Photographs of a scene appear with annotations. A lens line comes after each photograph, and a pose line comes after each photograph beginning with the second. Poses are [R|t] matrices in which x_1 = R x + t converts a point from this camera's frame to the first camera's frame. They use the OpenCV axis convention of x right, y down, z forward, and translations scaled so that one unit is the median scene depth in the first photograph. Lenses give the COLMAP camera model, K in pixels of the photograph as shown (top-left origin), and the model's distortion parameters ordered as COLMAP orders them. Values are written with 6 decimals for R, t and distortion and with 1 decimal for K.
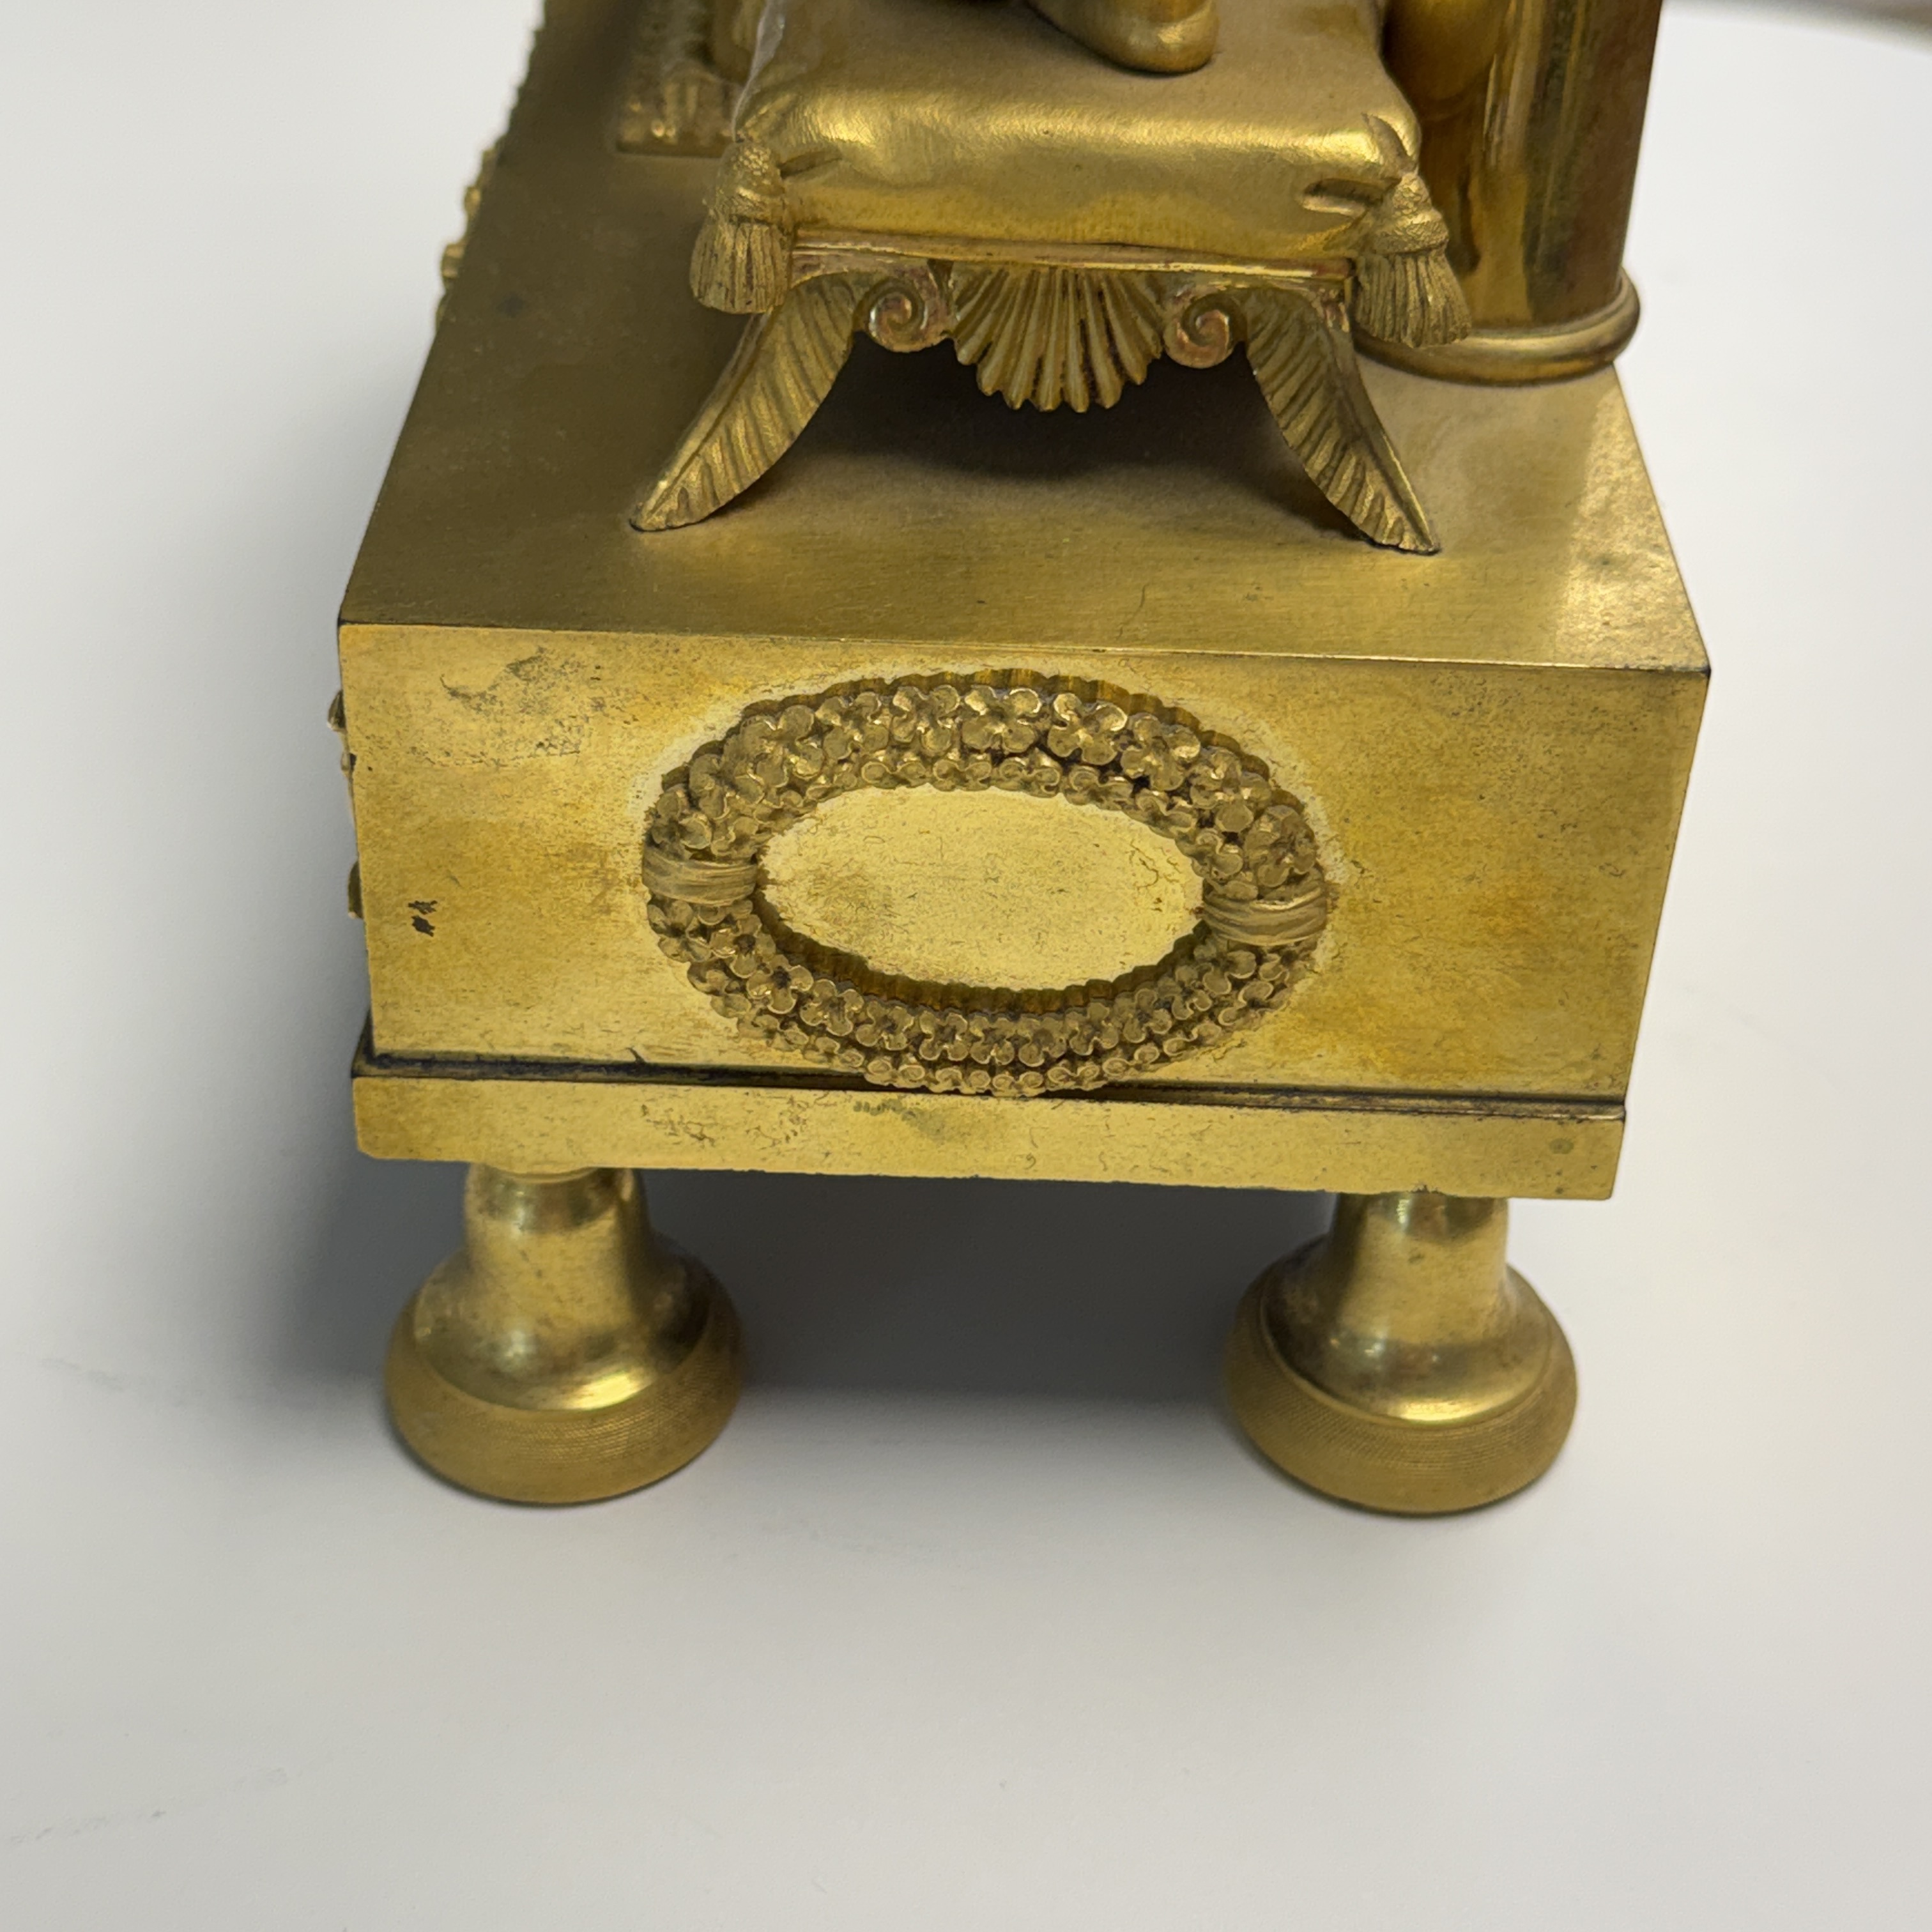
lens RADIAL K [[3369.0, 0, 966.0], [0, 3369.0, 966.0], [0, 0, 1]] dist [0.189676, -0.137159]
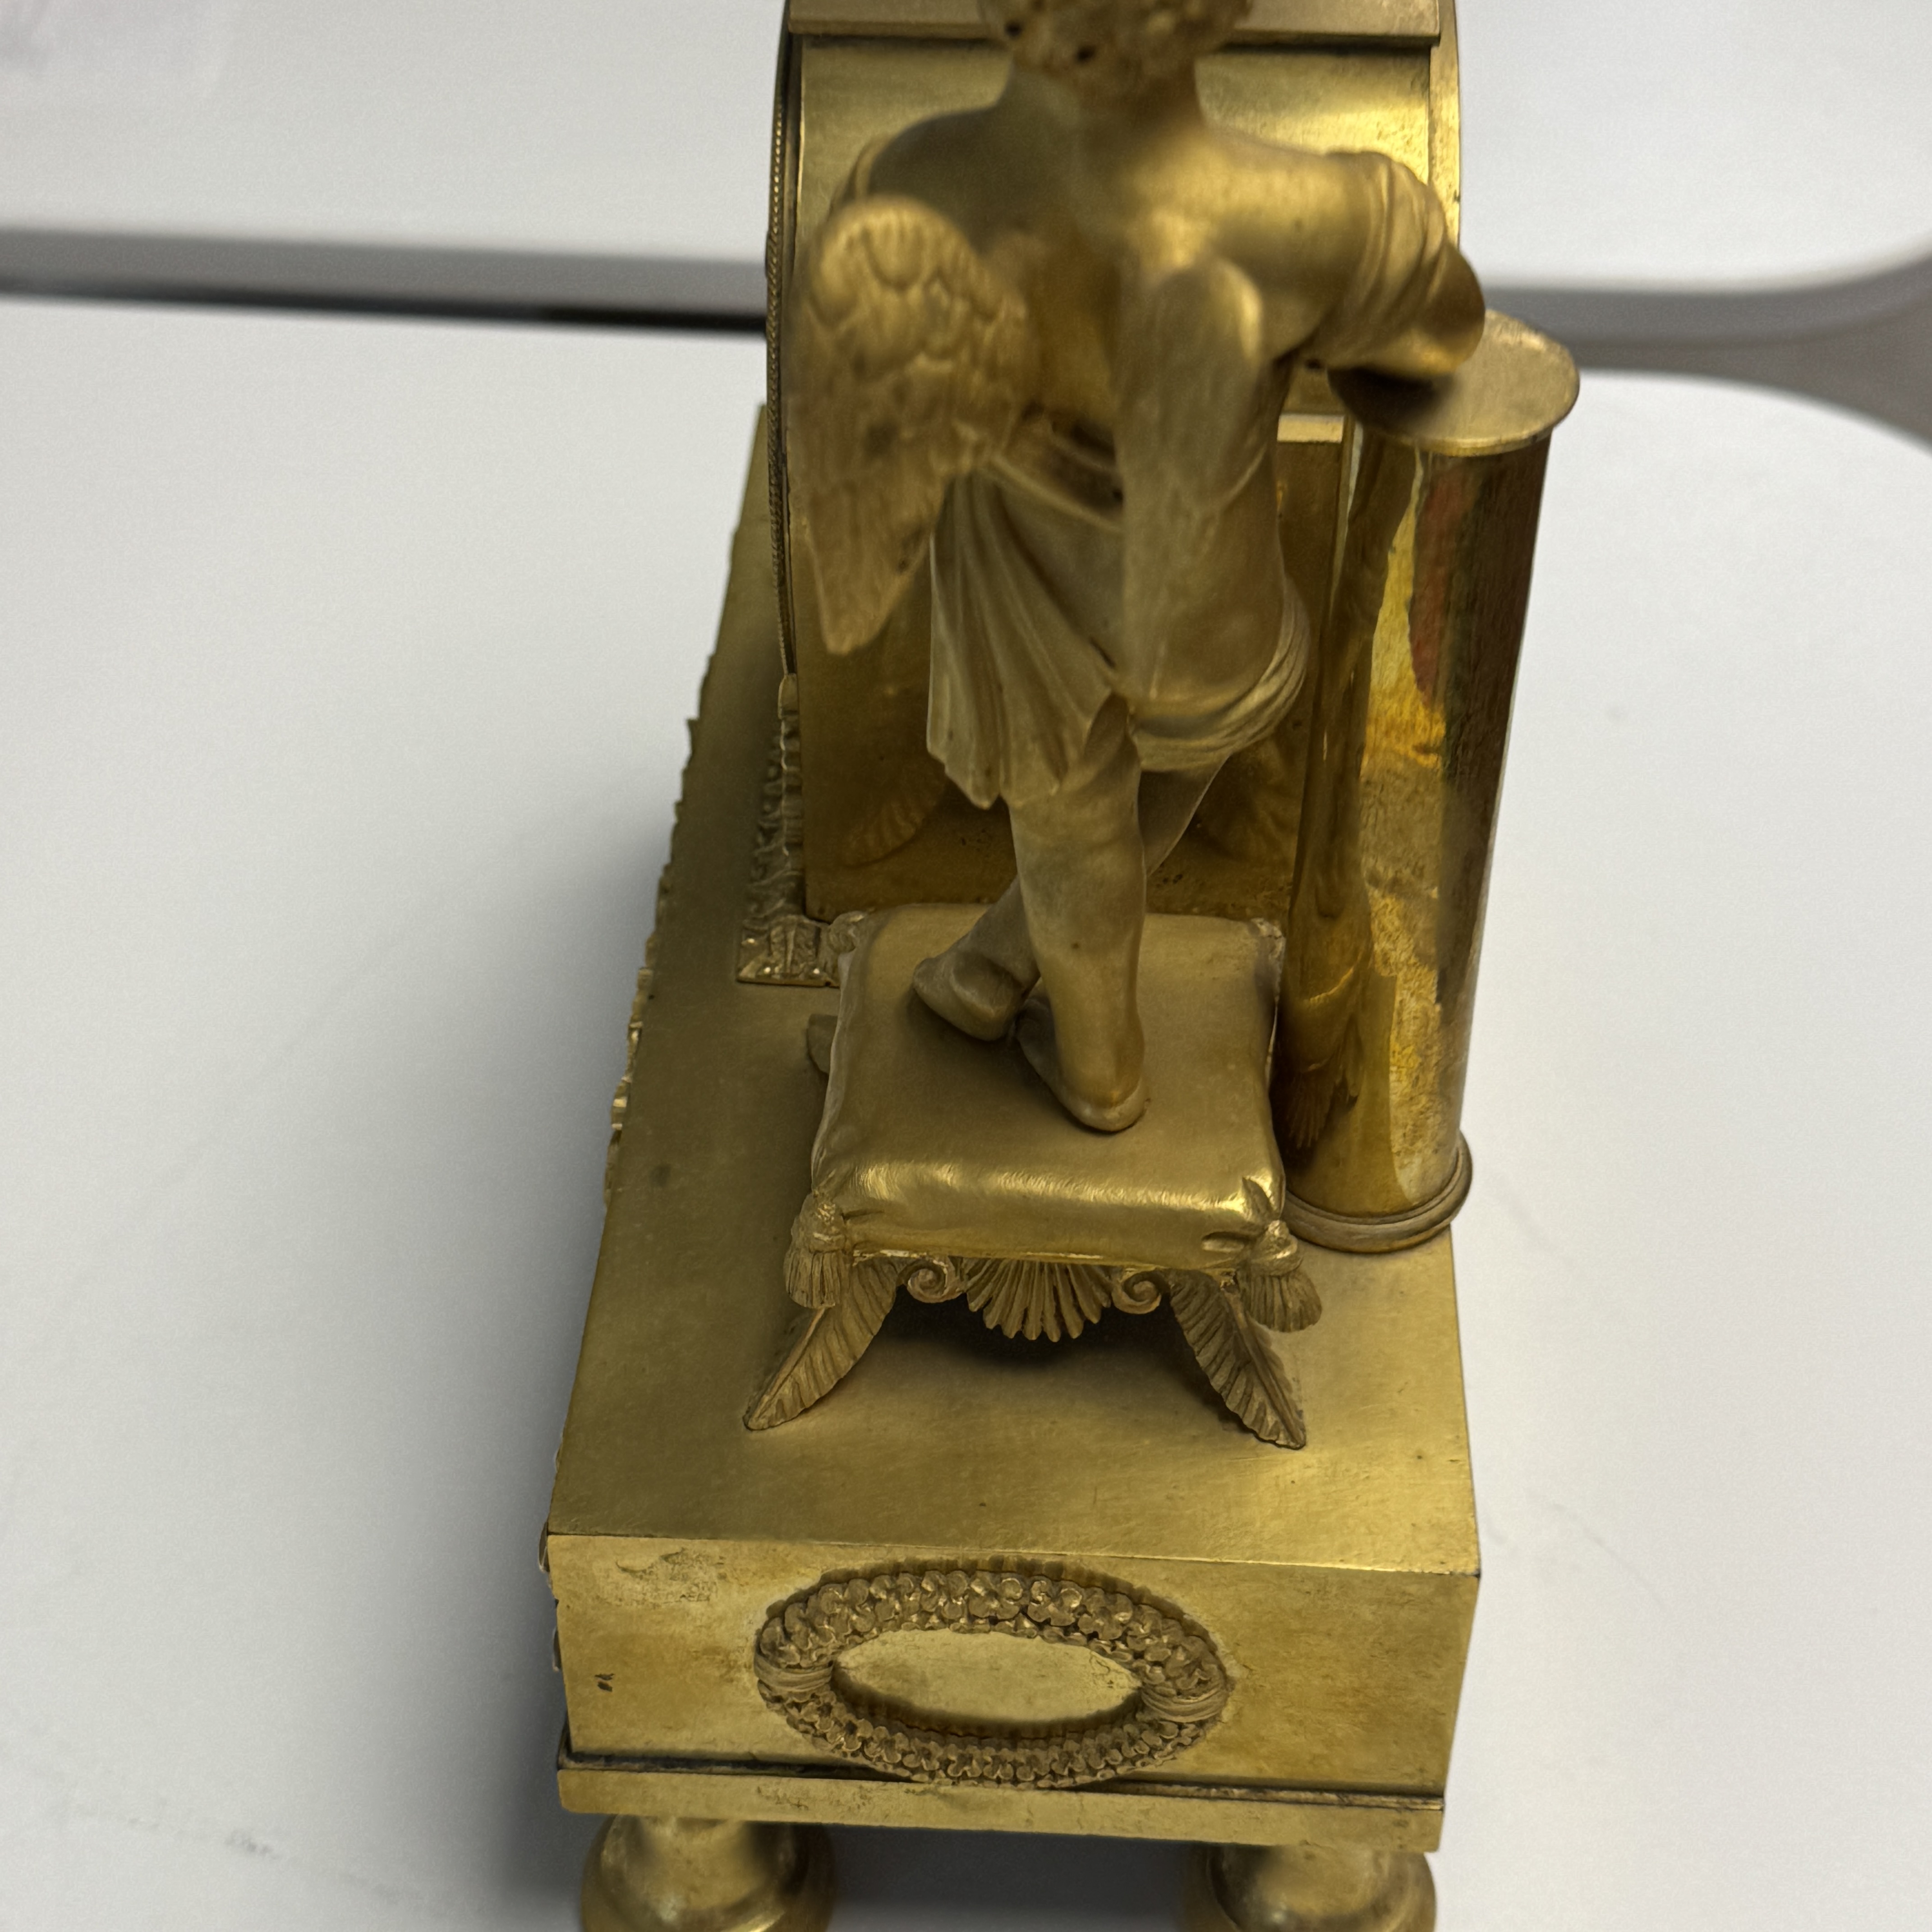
lens RADIAL K [[3369.0, 0, 966.0], [0, 3369.0, 966.0], [0, 0, 1]] dist [0.189676, -0.137159]
pose [[0.998889, -0.003495, -0.046996, 0.064515], [0.008868, 0.993371, 0.114610, -0.490348], [0.046284, -0.114899, 0.992298, -0.408850]]
